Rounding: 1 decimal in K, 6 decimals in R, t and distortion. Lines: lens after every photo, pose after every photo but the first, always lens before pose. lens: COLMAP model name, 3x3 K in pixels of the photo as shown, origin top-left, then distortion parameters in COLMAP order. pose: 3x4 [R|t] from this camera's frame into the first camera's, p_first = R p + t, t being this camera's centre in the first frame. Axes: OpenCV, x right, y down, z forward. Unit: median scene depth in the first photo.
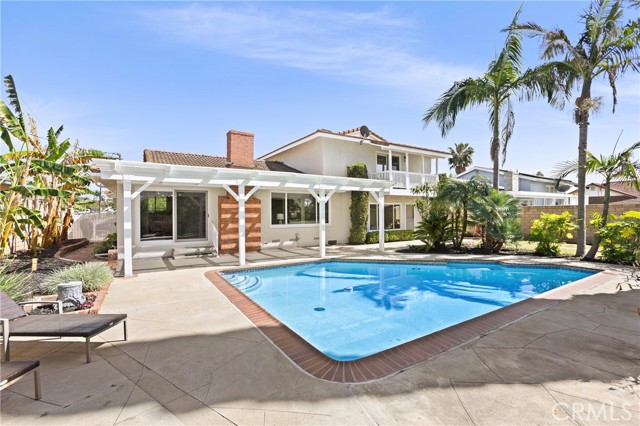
lens RADIAL K [[290.9, 0, 315.6], [0, 290.9, 213.1], [0, 0, 1]] dist [-0.020784, 0.010033]
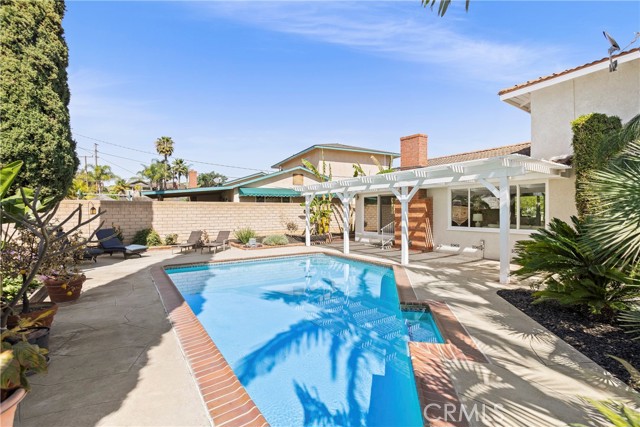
lens RADIAL K [[277.6, 0, 320.5], [0, 277.6, 210.5], [0, 0, 1]] dist [0.001997, 0.000738]
pose [[0.035016, 0.005390, -0.999372, 0.742832], [0.003967, 0.999977, 0.005533, -0.015509], [0.999379, -0.004159, 0.034994, 0.629562]]
